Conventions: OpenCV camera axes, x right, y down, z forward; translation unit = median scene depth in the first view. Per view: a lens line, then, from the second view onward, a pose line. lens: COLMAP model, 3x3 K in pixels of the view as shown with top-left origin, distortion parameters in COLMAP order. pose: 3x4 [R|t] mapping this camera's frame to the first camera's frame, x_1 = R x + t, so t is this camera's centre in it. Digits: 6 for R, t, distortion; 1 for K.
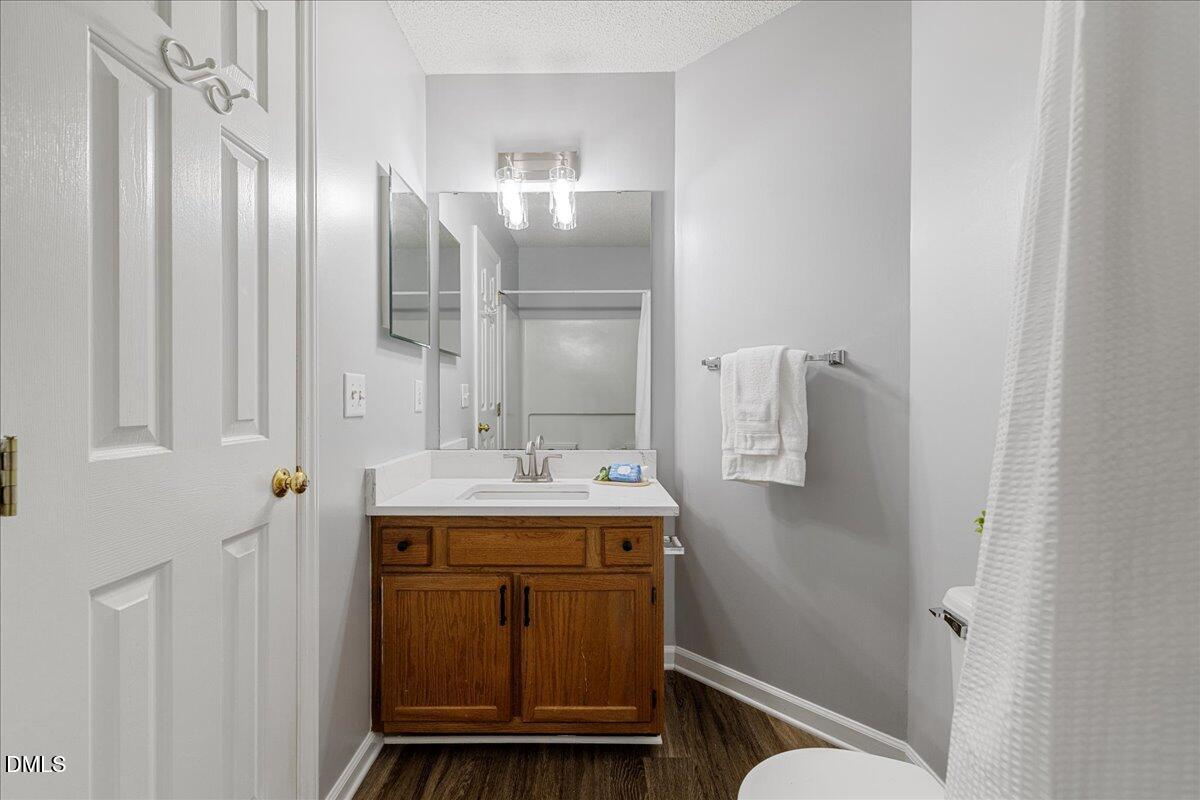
lens RADIAL K [[513.6, 0, 601.6], [0, 513.6, 407.0], [0, 0, 1]] dist [0.000647, -0.000231]
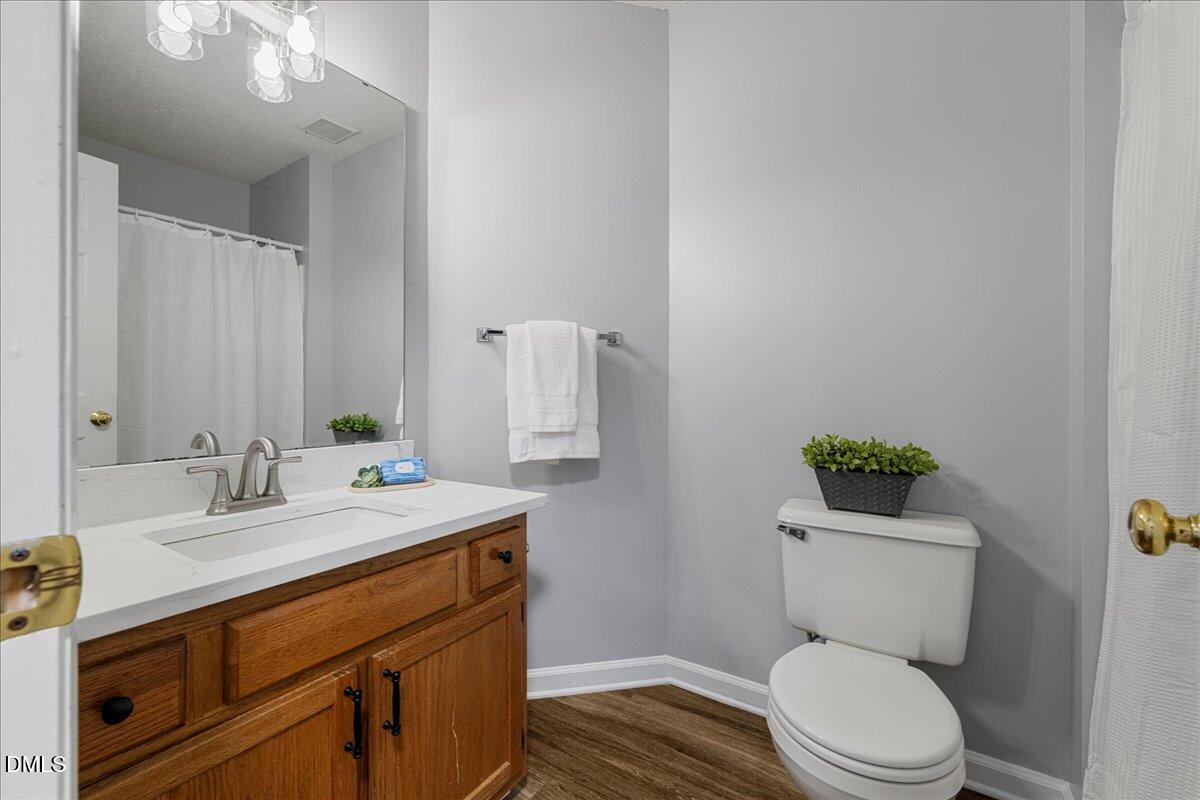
lens RADIAL K [[504.4, 0, 600.2], [0, 504.4, 389.0], [0, 0, 1]] dist [-0.001301, 0.000924]
pose [[0.553039, 0.002931, 0.833150, -0.467769], [0.009577, 0.999905, -0.009875, 0.024062], [-0.833100, 0.013441, 0.552959, 0.423606]]
